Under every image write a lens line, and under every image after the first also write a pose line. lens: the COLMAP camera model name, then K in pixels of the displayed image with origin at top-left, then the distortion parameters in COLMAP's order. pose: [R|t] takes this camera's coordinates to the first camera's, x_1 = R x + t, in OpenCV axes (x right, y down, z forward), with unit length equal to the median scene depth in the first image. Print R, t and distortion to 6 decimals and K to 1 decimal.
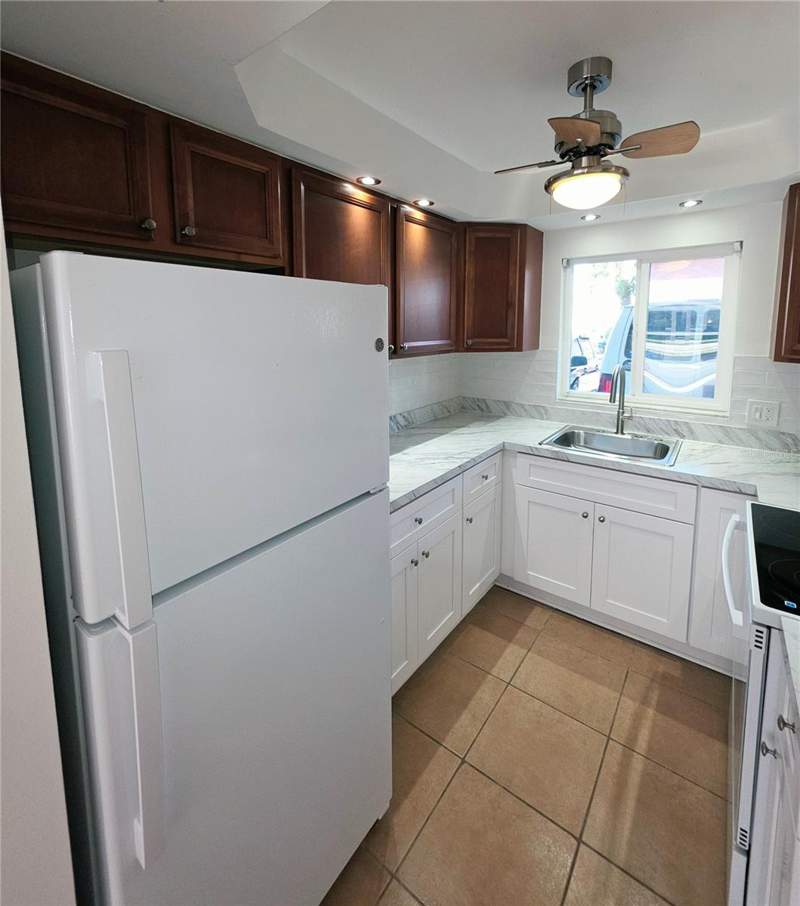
lens RADIAL K [[426.9, 0, 405.4], [0, 426.9, 369.5], [0, 0, 1]] dist [-0.000814, 0.000489]
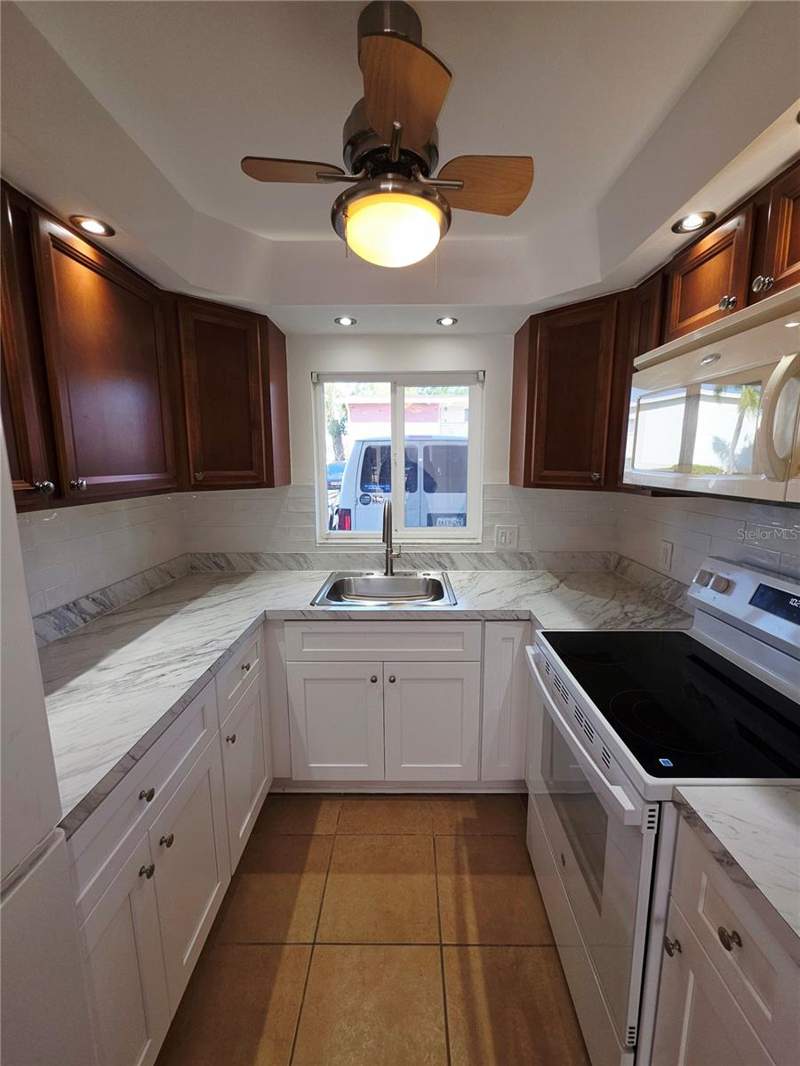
lens RADIAL K [[425.5, 0, 406.9], [0, 425.5, 530.8], [0, 0, 1]] dist [-0.001784, 0.000177]
pose [[0.801704, -0.094118, 0.590264, 0.006755], [0.062953, 0.995328, 0.073202, -0.006600], [-0.594396, -0.021527, 0.803884, 0.284381]]
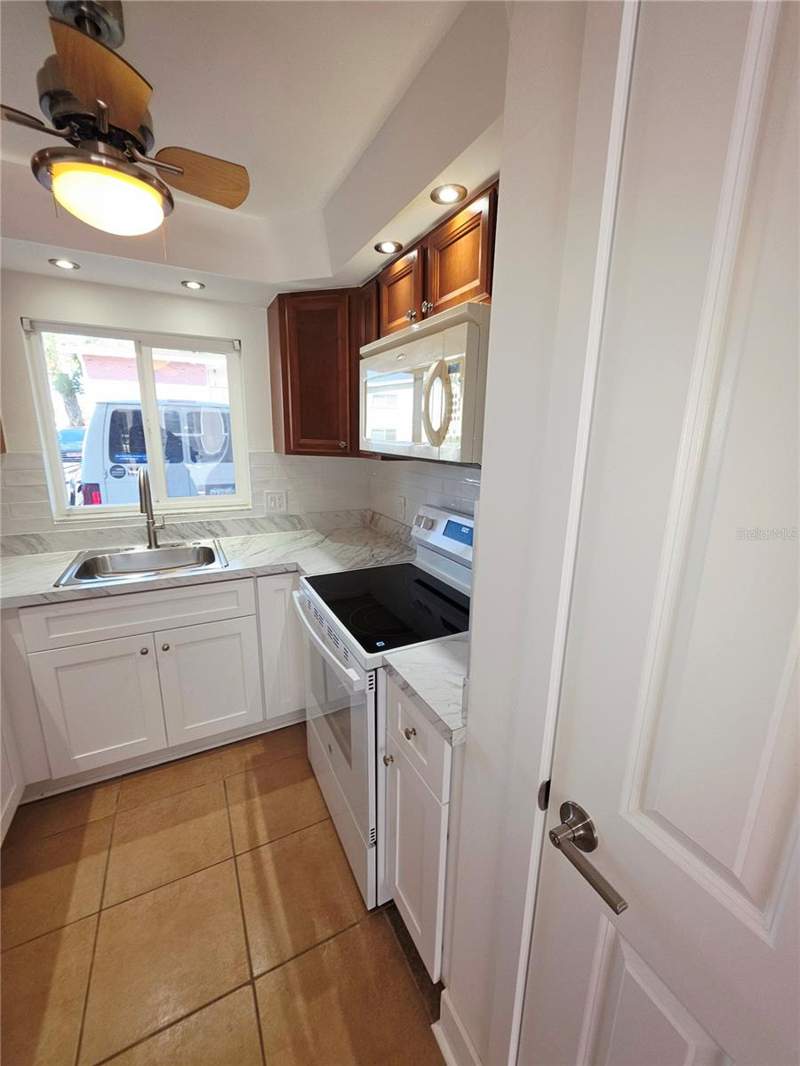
lens RADIAL K [[425.5, 0, 406.9], [0, 425.5, 530.8], [0, 0, 1]] dist [-0.001784, 0.000177]
pose [[0.424922, -0.190821, 0.884889, -0.045903], [0.077368, 0.981608, 0.174526, 0.006675], [-0.901918, -0.005698, 0.431871, 0.178780]]
